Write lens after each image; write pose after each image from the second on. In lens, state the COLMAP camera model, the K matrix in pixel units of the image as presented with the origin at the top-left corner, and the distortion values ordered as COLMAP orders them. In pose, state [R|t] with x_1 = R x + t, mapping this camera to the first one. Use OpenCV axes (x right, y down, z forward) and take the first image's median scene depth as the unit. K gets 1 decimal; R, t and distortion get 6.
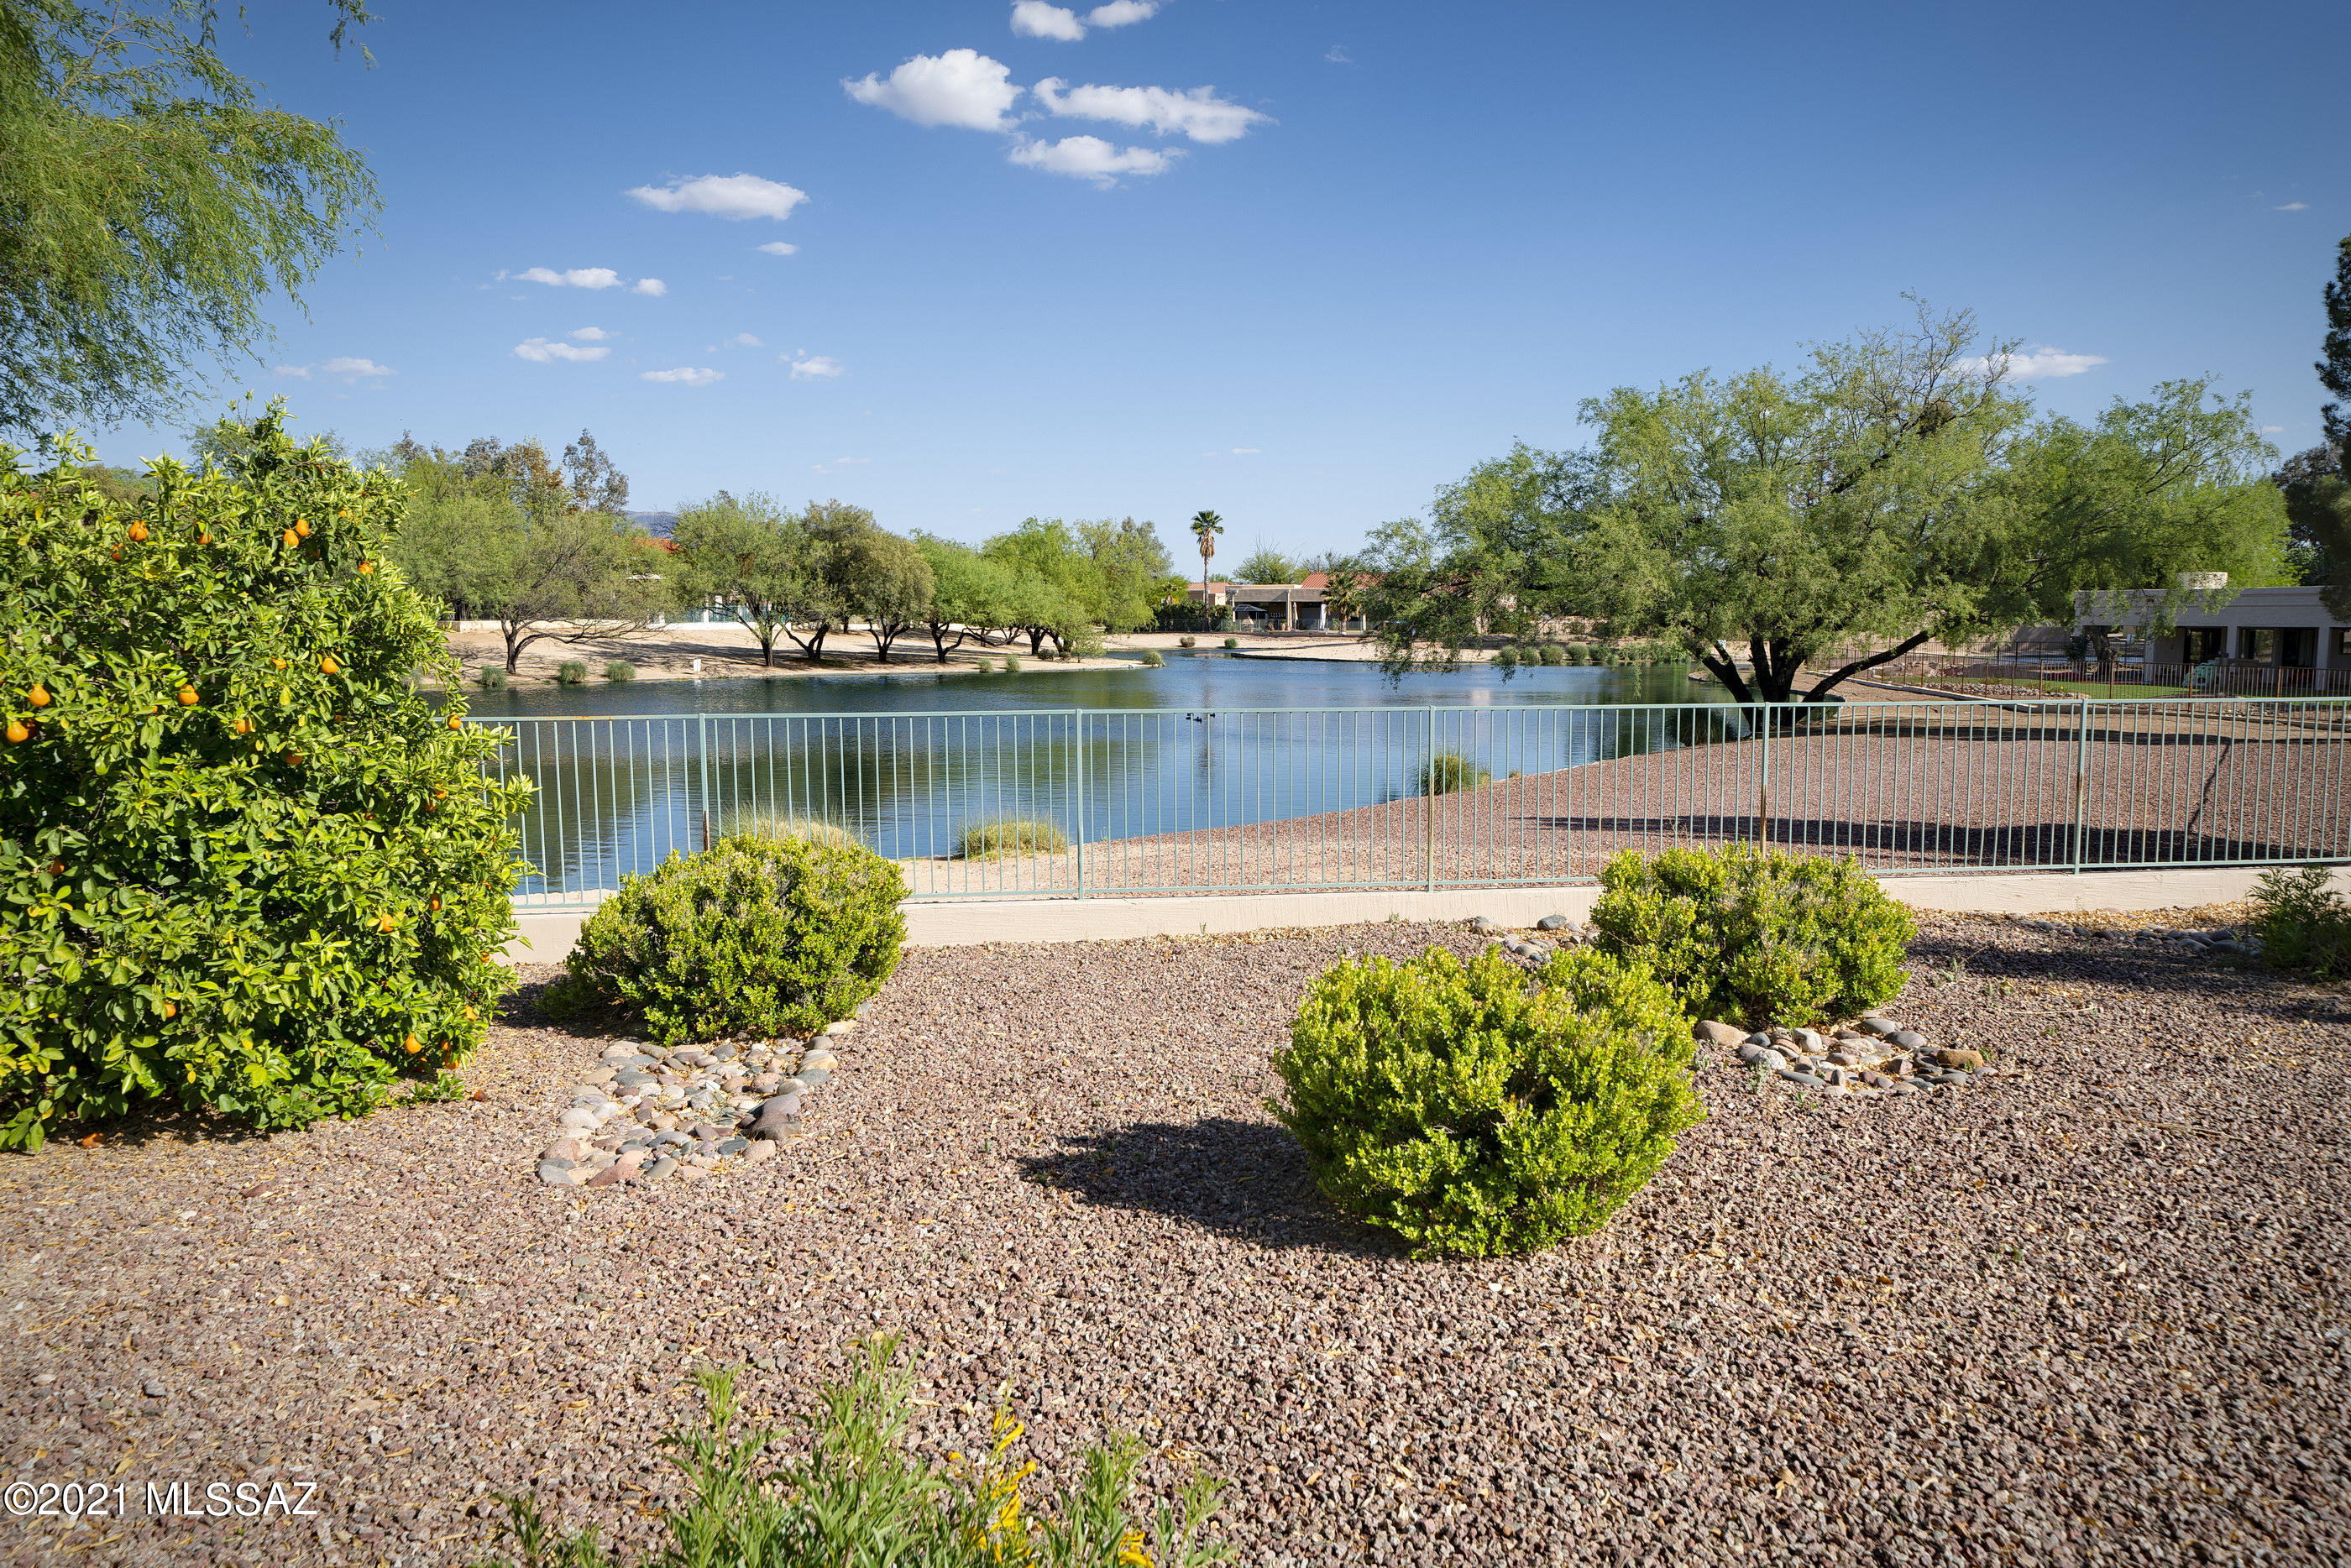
lens RADIAL K [[1631.8, 0, 1198.6], [0, 1631.8, 790.5], [0, 0, 1]] dist [-0.013113, -0.001597]
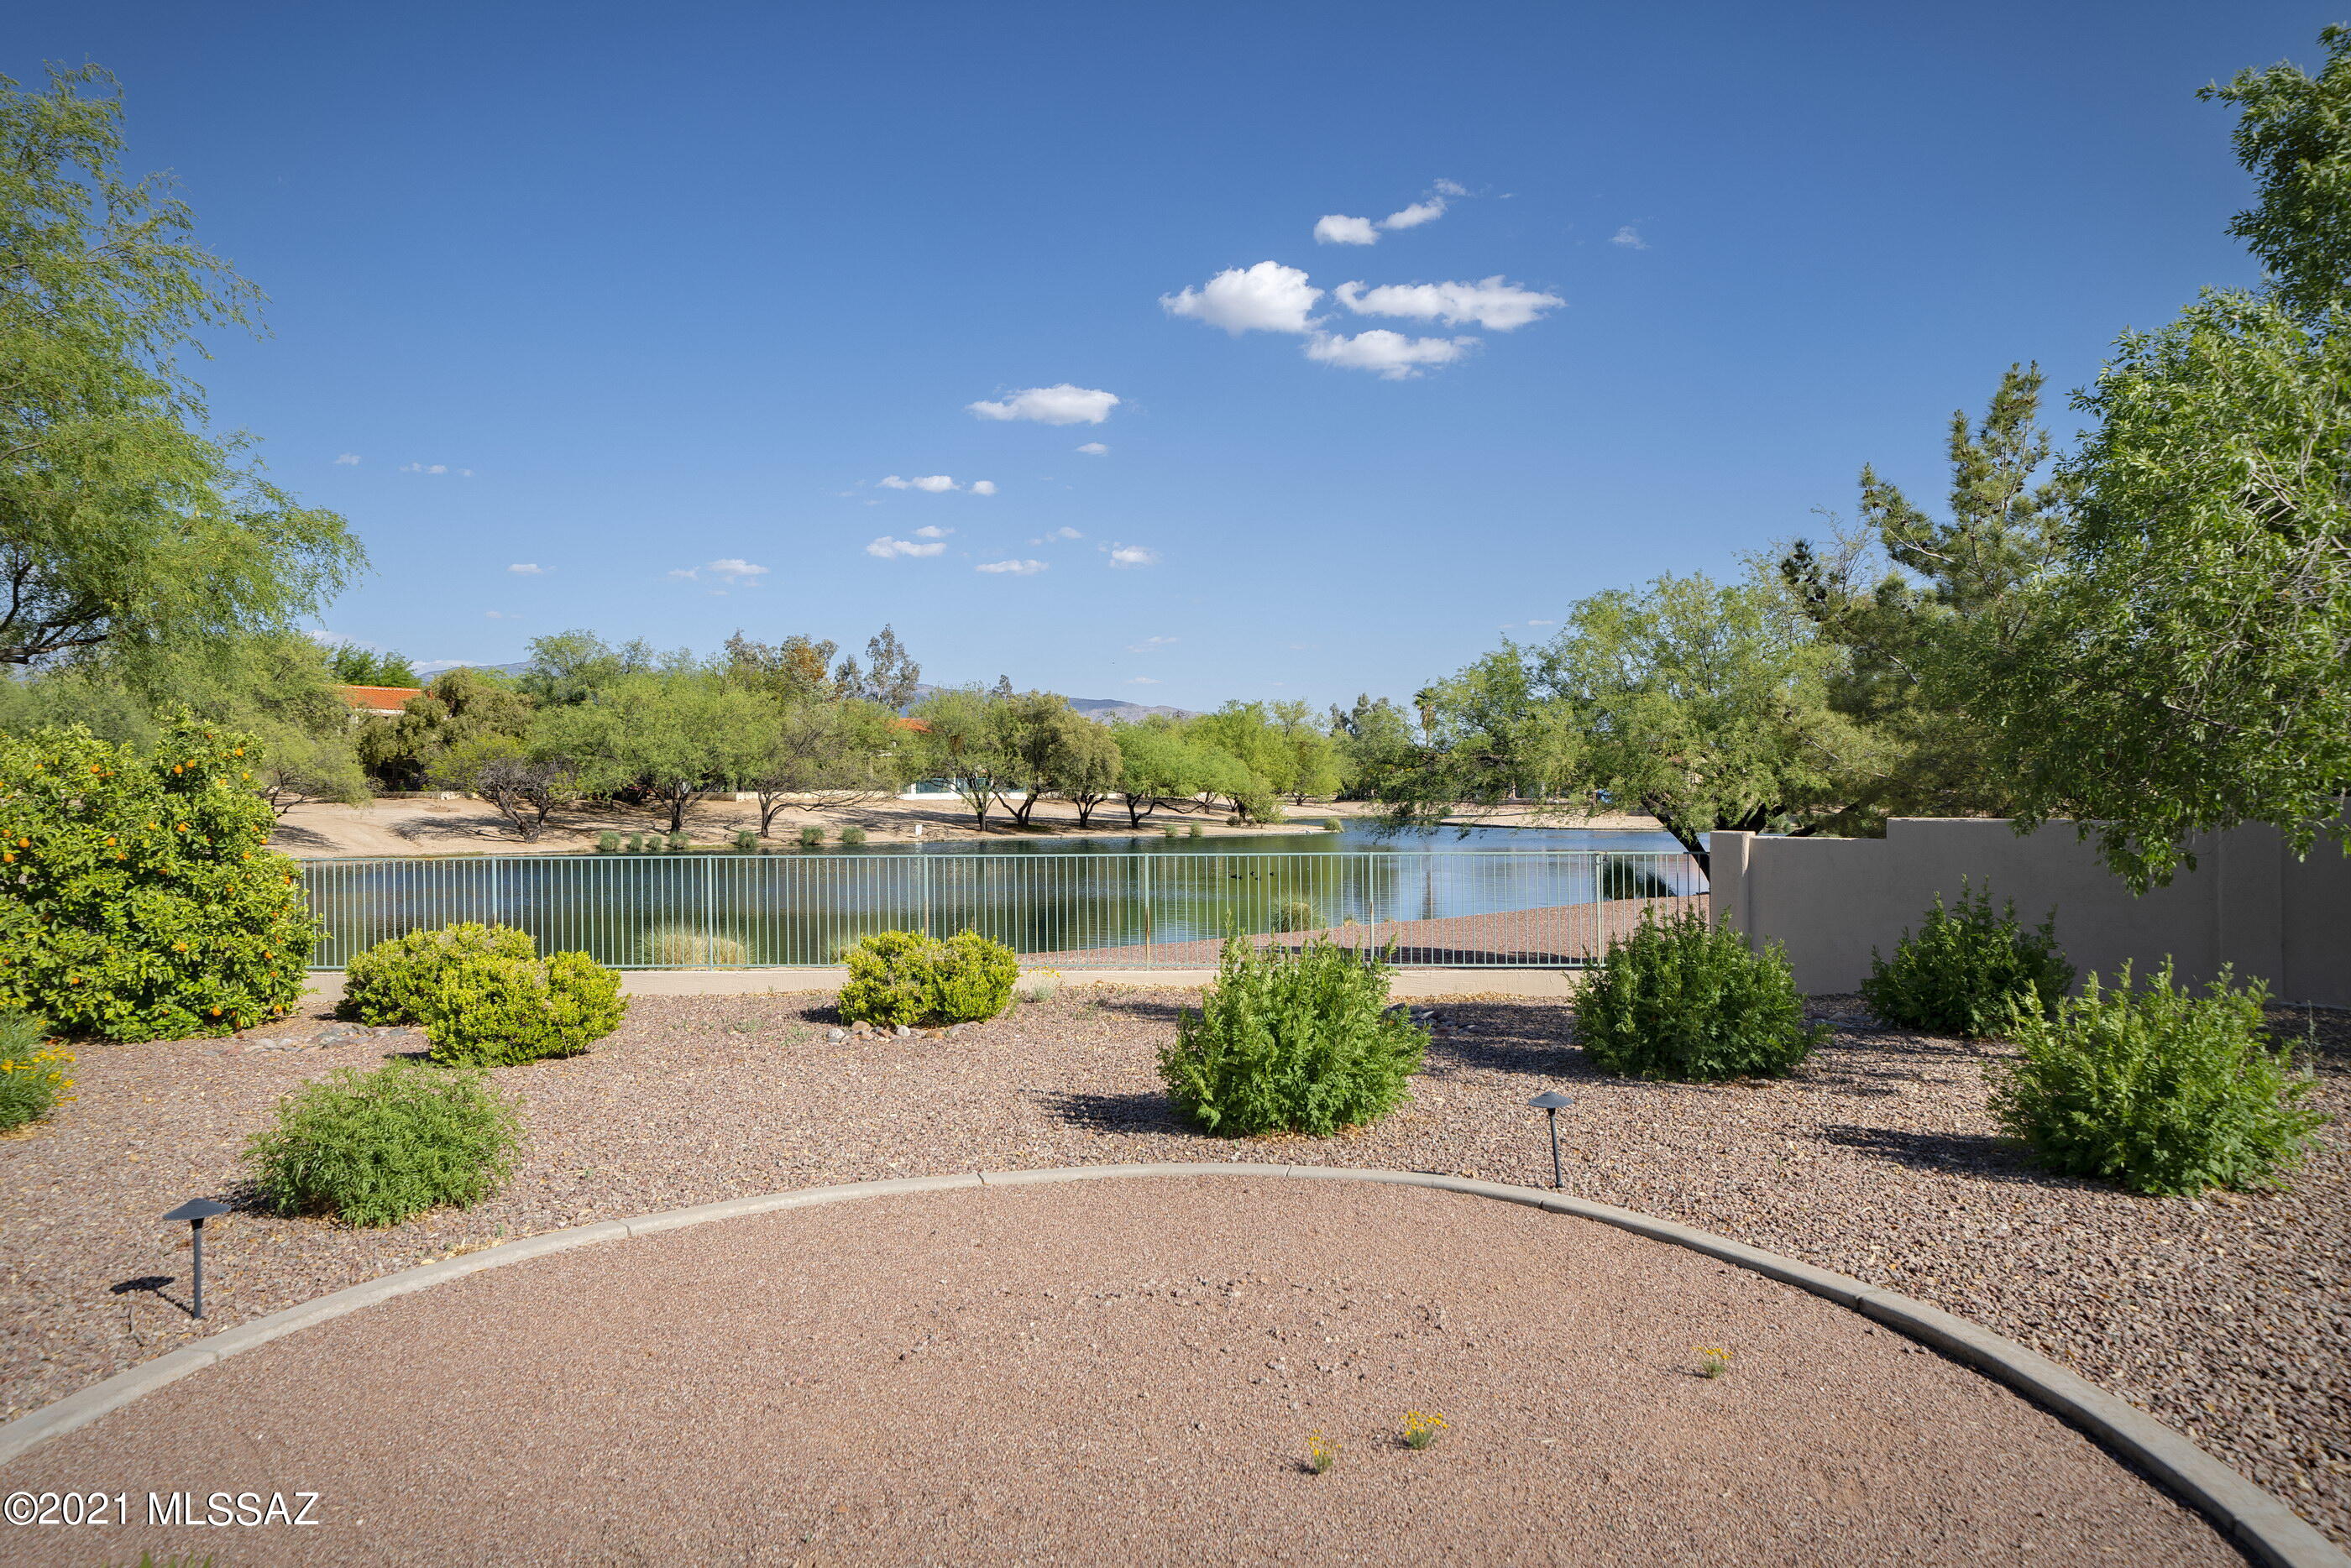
lens RADIAL K [[1576.4, 0, 1169.0], [0, 1576.4, 821.3], [0, 0, 1]] dist [0.032432, -0.002463]
pose [[0.979360, 0.001339, -0.202120, 0.086952], [-0.018057, 0.996559, -0.080891, 0.004525], [0.201316, 0.082871, 0.976014, -0.058889]]
